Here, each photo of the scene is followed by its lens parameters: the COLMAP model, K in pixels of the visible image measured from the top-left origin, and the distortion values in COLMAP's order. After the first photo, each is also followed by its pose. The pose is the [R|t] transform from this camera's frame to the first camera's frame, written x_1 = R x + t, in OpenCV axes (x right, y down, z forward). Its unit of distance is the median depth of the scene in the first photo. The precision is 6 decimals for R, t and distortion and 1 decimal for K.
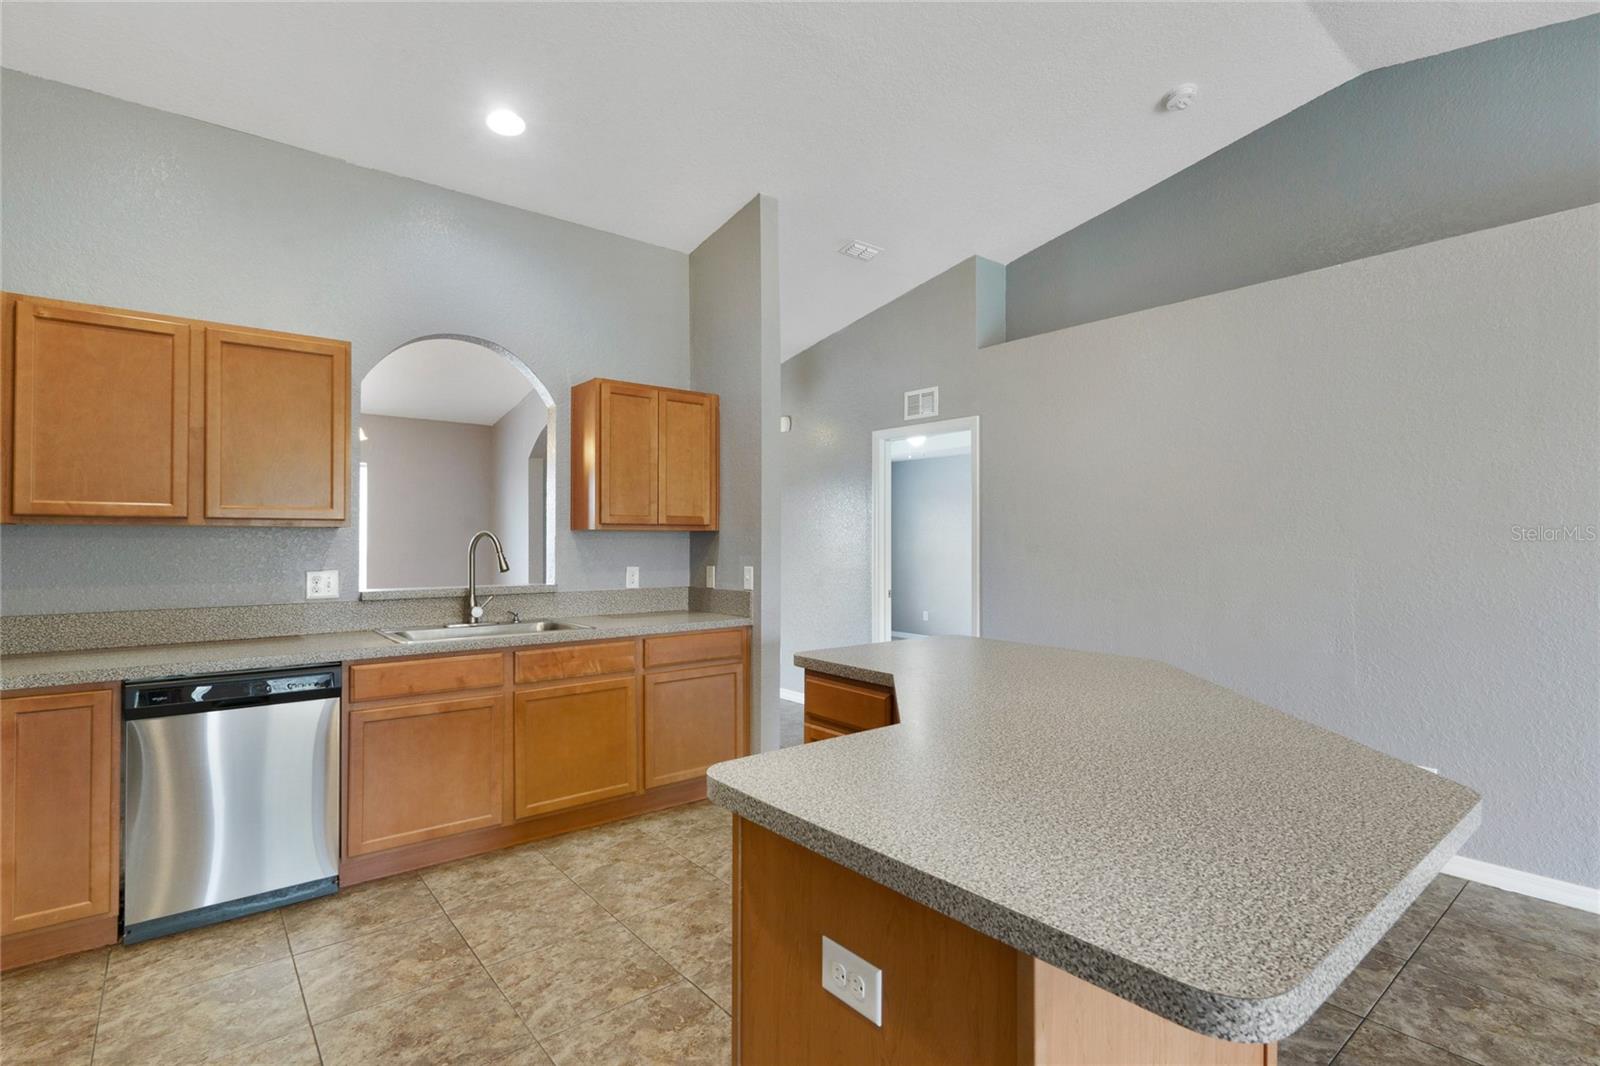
lens RADIAL K [[761.9, 0, 802.6], [0, 761.9, 537.6], [0, 0, 1]] dist [-0.000777, 0.000254]
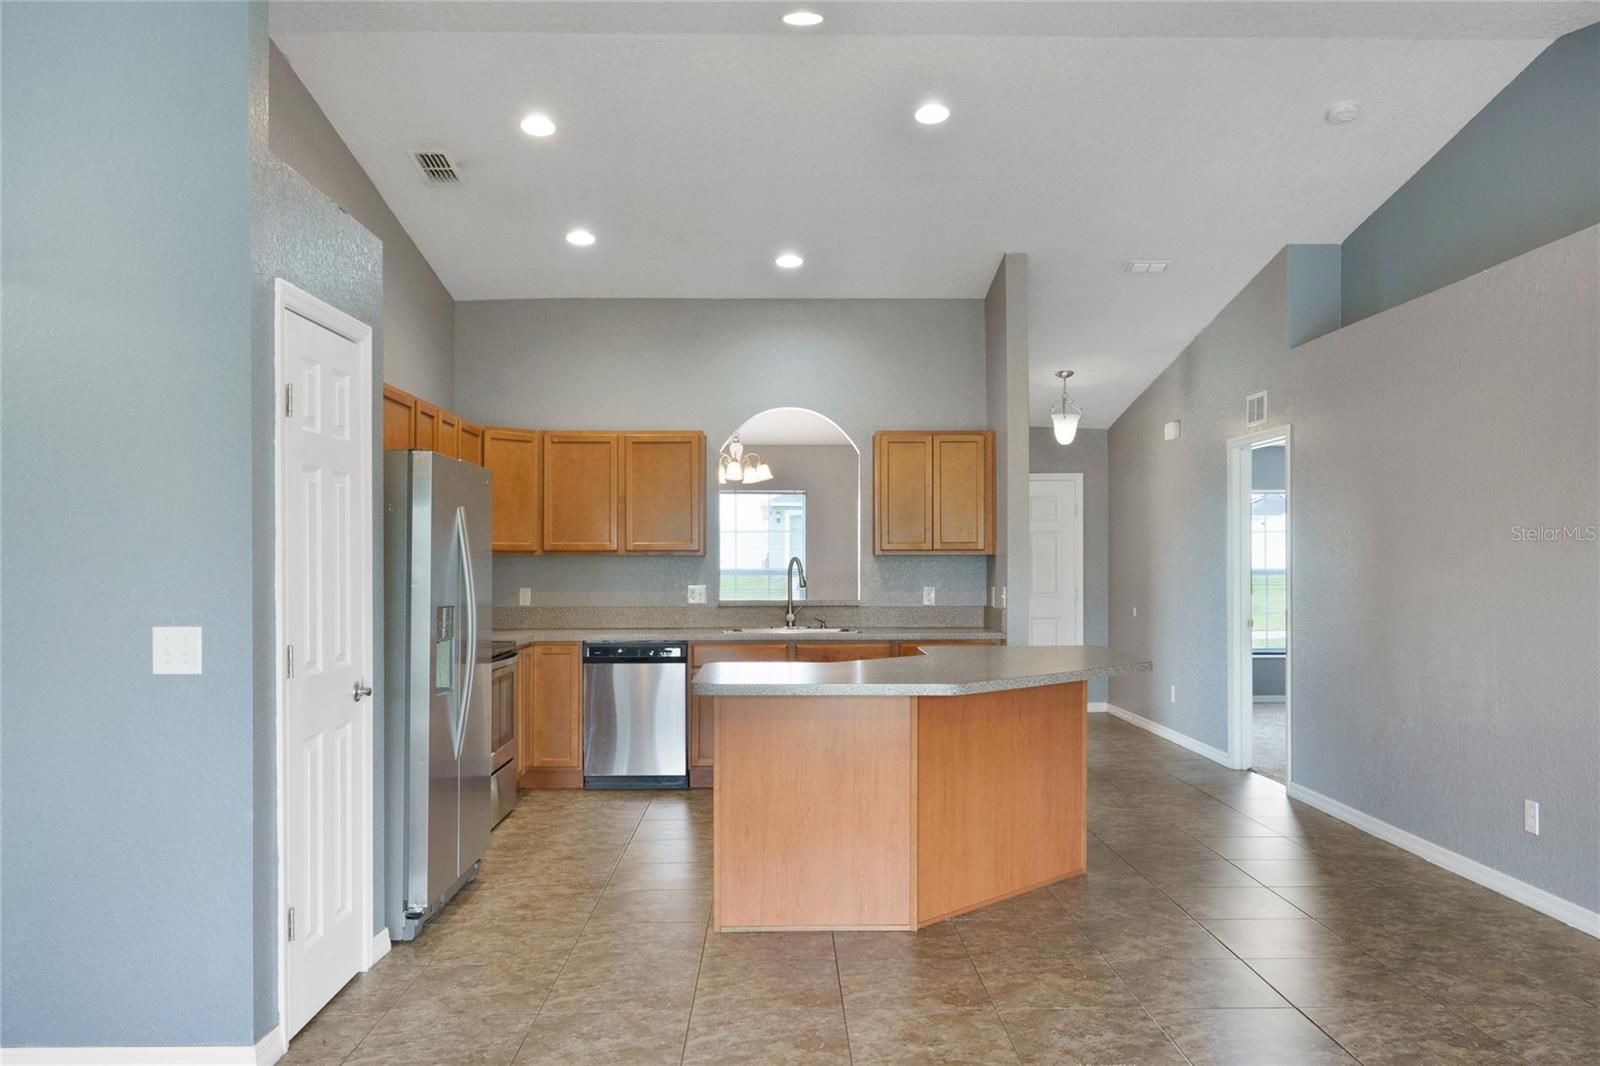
lens RADIAL K [[1222.5, 0, 801.4], [0, 1222.5, 560.4], [0, 0, 1]] dist [-0.006763, 0.000440]
pose [[0.784919, -0.002466, -0.619593, 0.917116], [0.005288, 0.999982, 0.002719, -0.007712], [0.619575, -0.005411, 0.784919, -0.668429]]
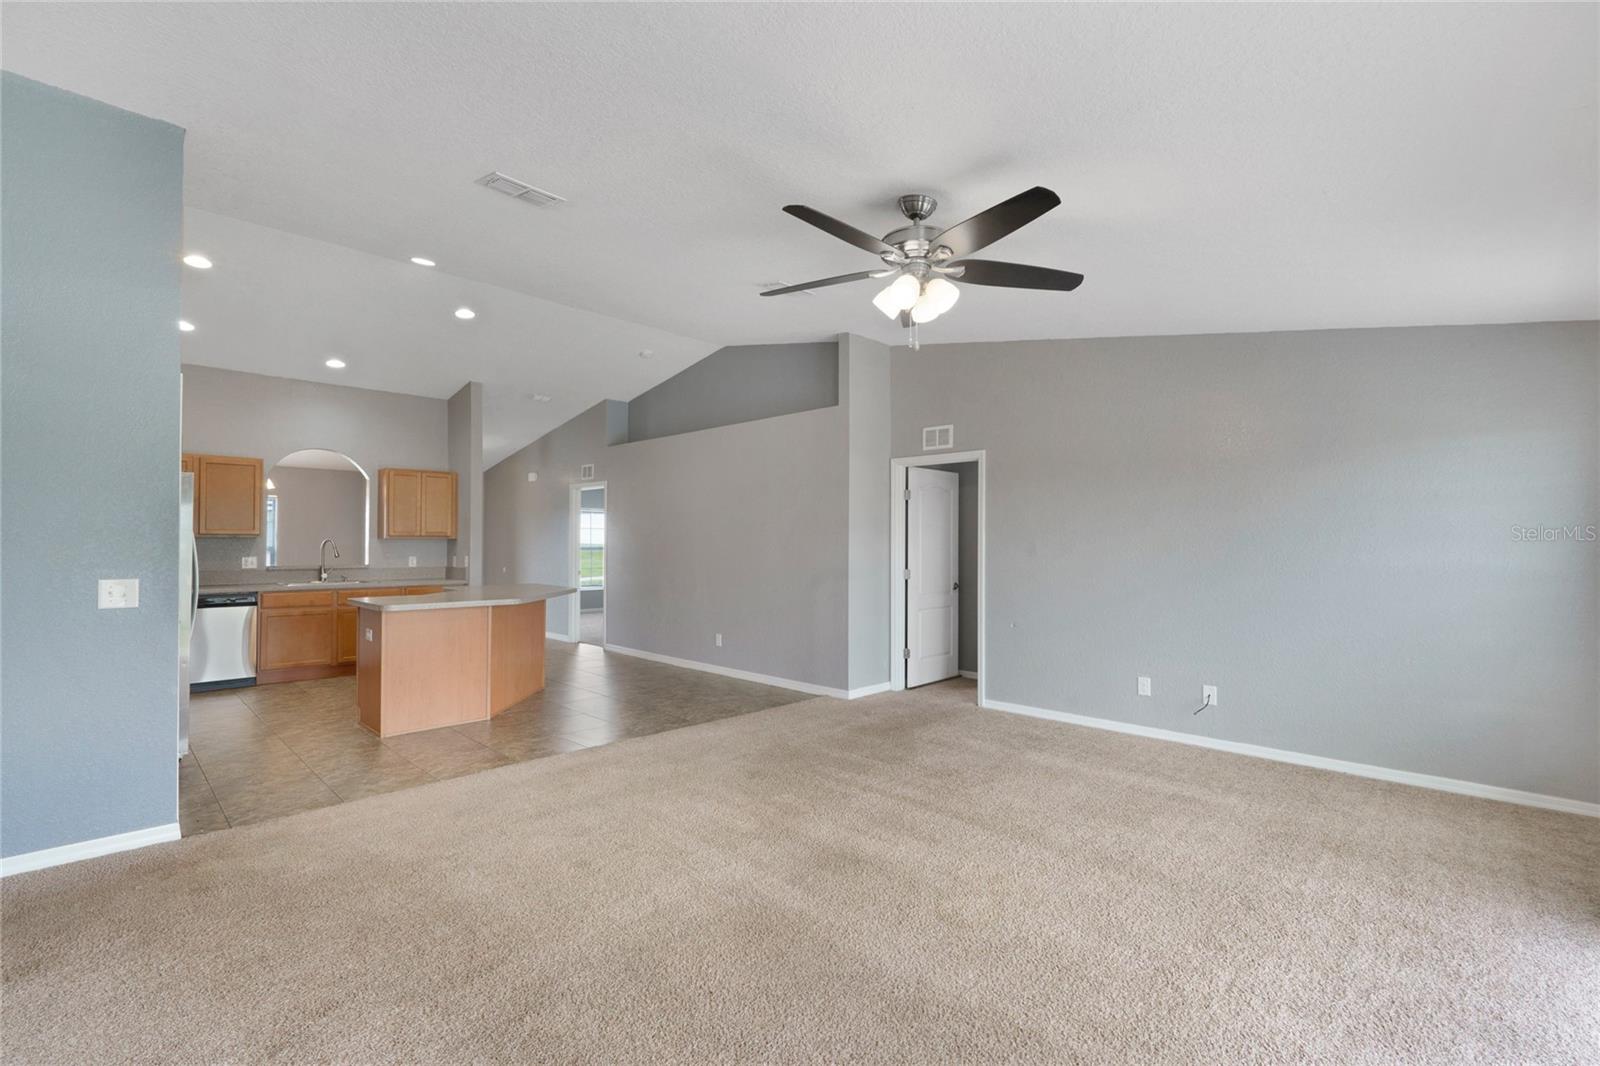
lens RADIAL K [[702.1, 0, 800.0], [0, 702.1, 533.0], [0, 0, 1]] dist [-0.001371, -0.000548]
pose [[0.994231, 0.003582, 0.107203, 0.729225], [-0.002445, 0.999939, -0.010732, -0.007590], [-0.107235, 0.010408, 0.994179, -1.178296]]
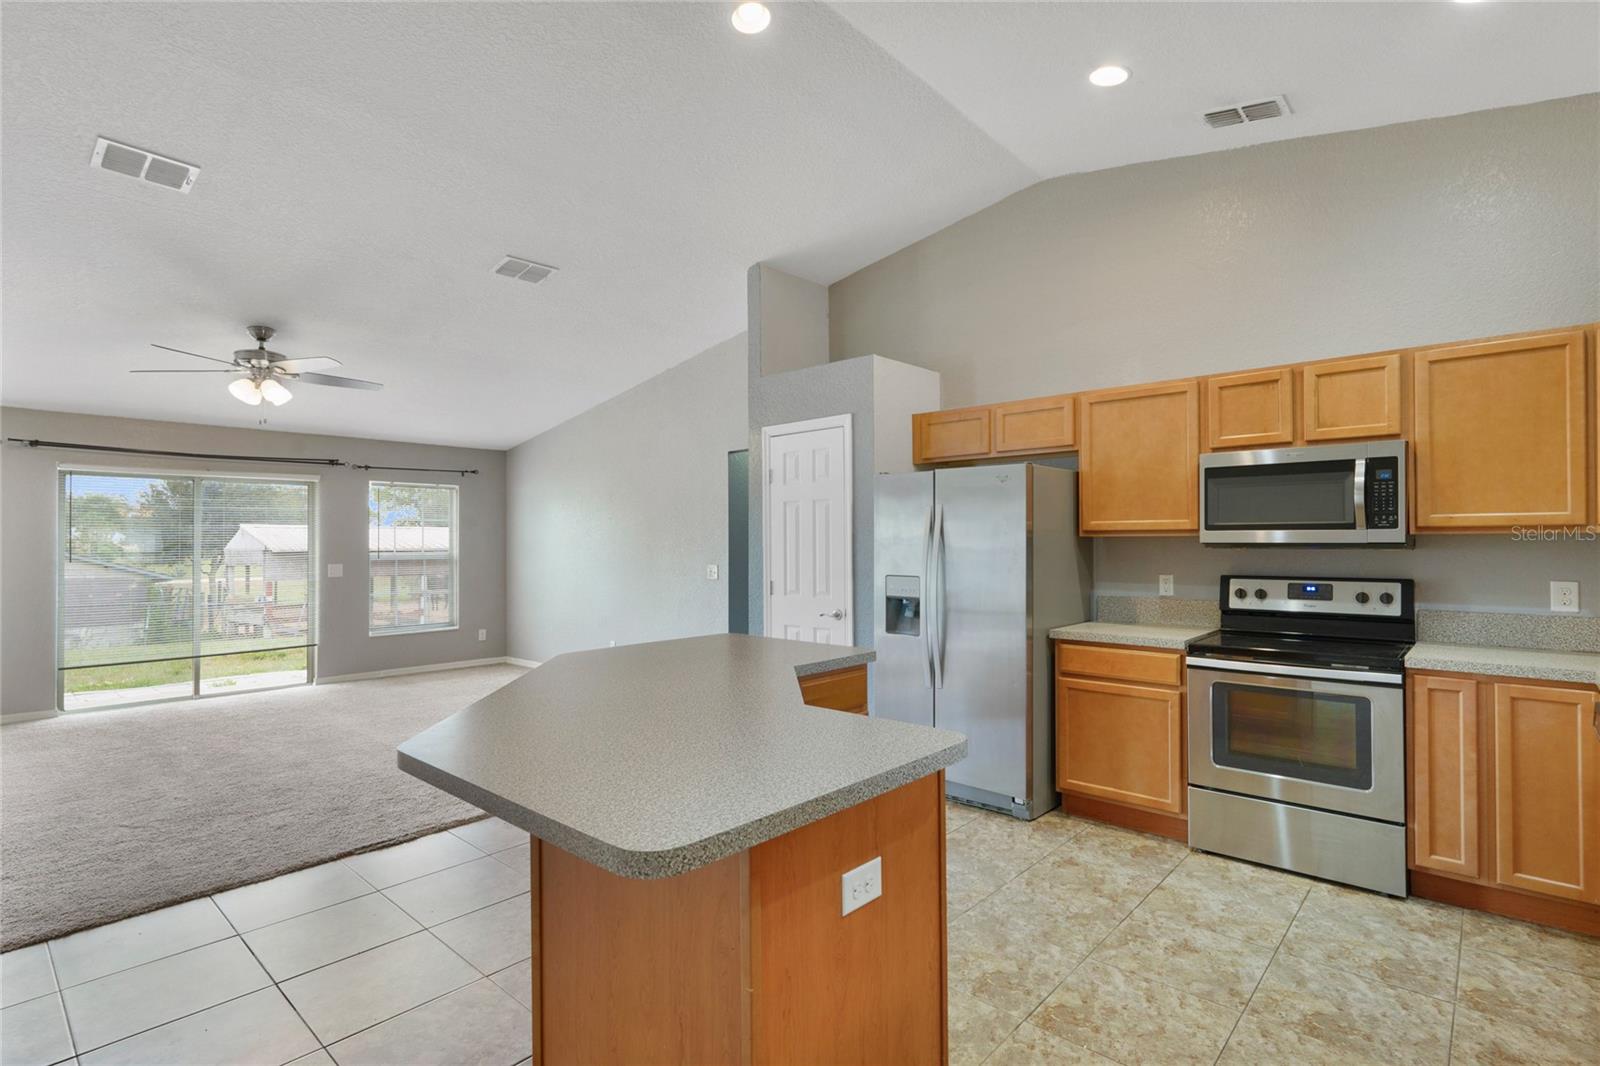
lens RADIAL K [[792.5, 0, 801.0], [0, 792.5, 517.9], [0, 0, 1]] dist [0.019825, 0.000123]
pose [[-0.989021, -0.000745, -0.147773, 0.172627], [0.004219, 0.999437, -0.033277, -0.004888], [0.147714, -0.033535, -0.988461, 1.275190]]
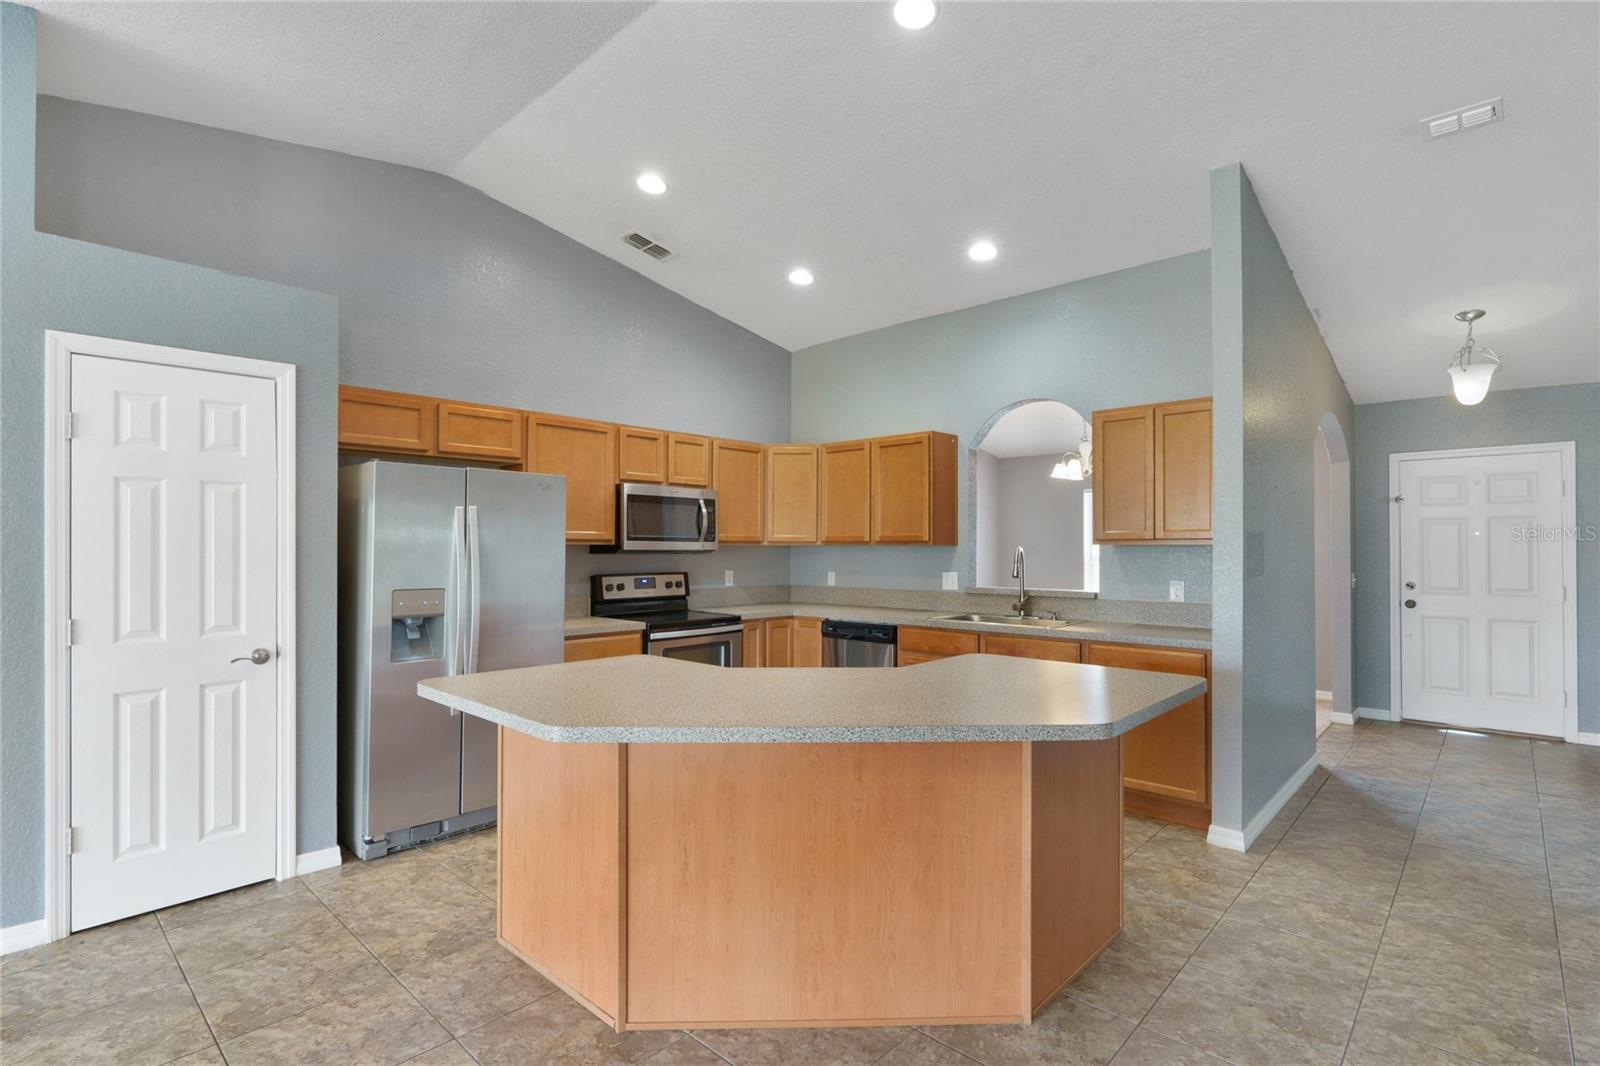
lens RADIAL K [[761.9, 0, 802.6], [0, 761.9, 537.6], [0, 0, 1]] dist [-0.000777, 0.000254]
pose [[0.136597, -0.015023, -0.990513, 0.854373], [0.002776, 0.999887, -0.014783, -0.006013], [0.990623, -0.000731, 0.136623, 0.448152]]
